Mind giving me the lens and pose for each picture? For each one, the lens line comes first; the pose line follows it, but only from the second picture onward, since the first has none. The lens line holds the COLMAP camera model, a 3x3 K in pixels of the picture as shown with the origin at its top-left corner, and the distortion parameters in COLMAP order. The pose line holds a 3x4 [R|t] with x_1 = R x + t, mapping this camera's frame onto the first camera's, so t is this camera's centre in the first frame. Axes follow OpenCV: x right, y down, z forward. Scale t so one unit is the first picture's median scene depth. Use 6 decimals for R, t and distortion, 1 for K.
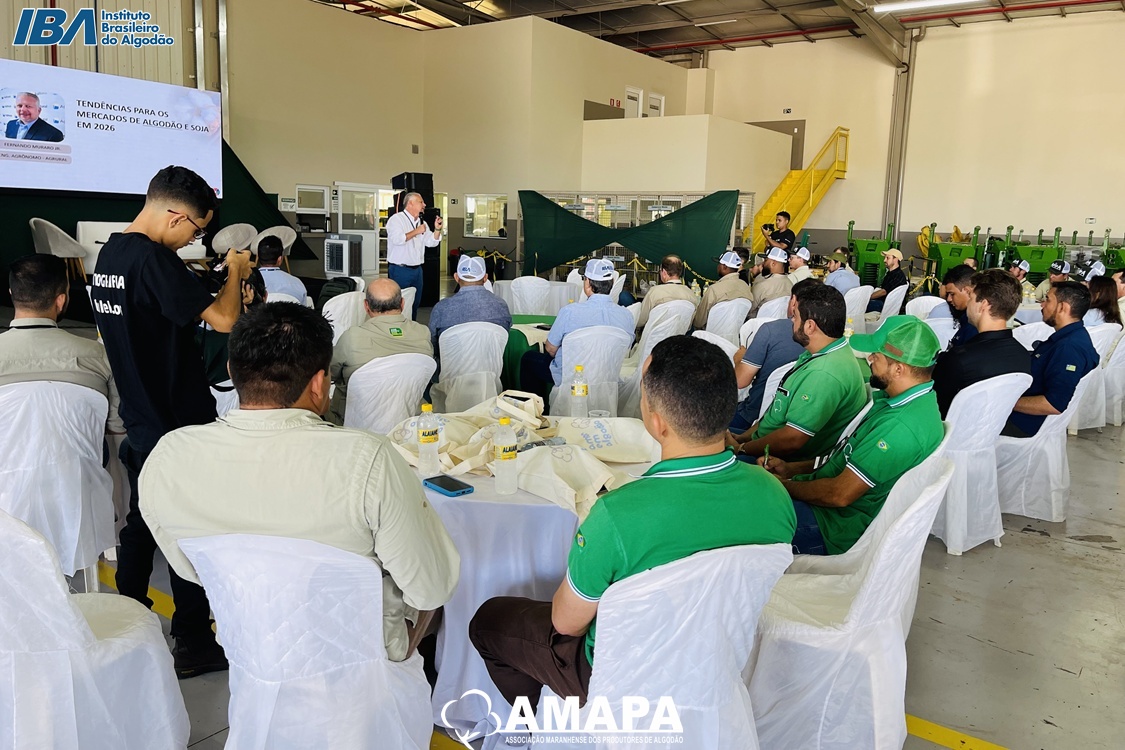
lens RADIAL K [[837.7, 0, 558.3], [0, 837.7, 369.2], [0, 0, 1]] dist [0.015791, -0.008169]
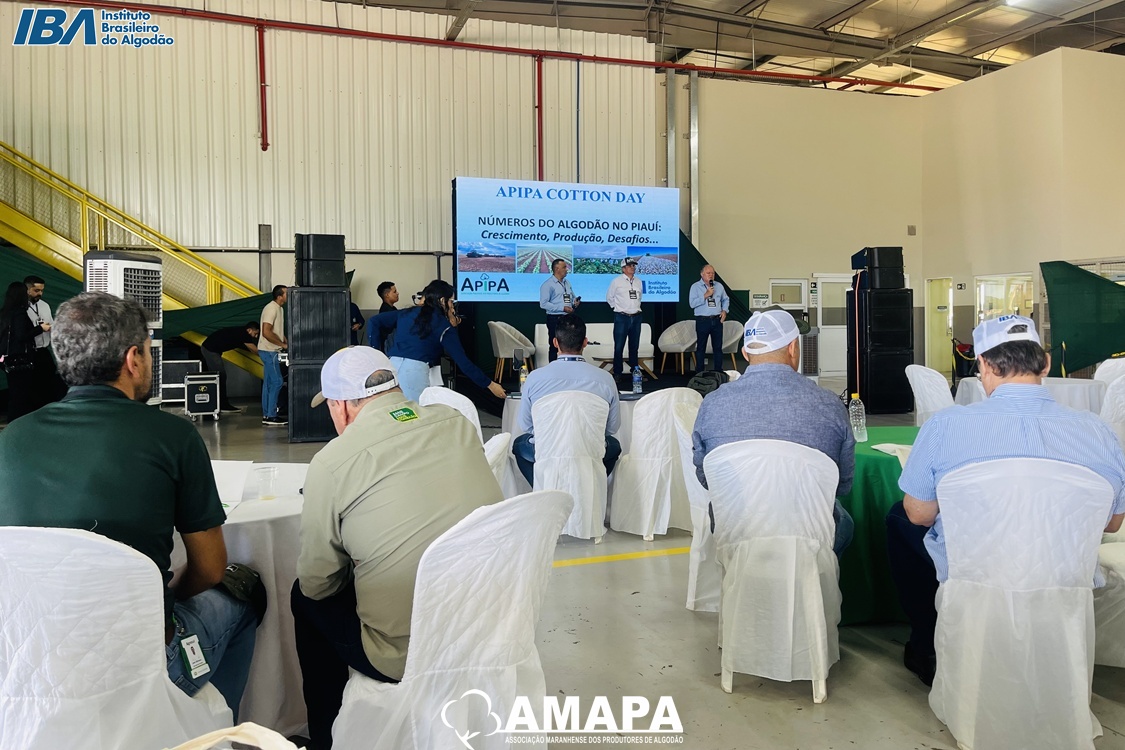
lens RADIAL K [[837.7, 0, 587.5], [0, 837.7, 354.1], [0, 0, 1]] dist [0.015791, -0.008169]
pose [[0.832690, -0.025166, -0.553168, 0.038945], [-0.053891, 0.990542, -0.126187, -0.014436], [0.551111, 0.134885, 0.823458, 0.187122]]
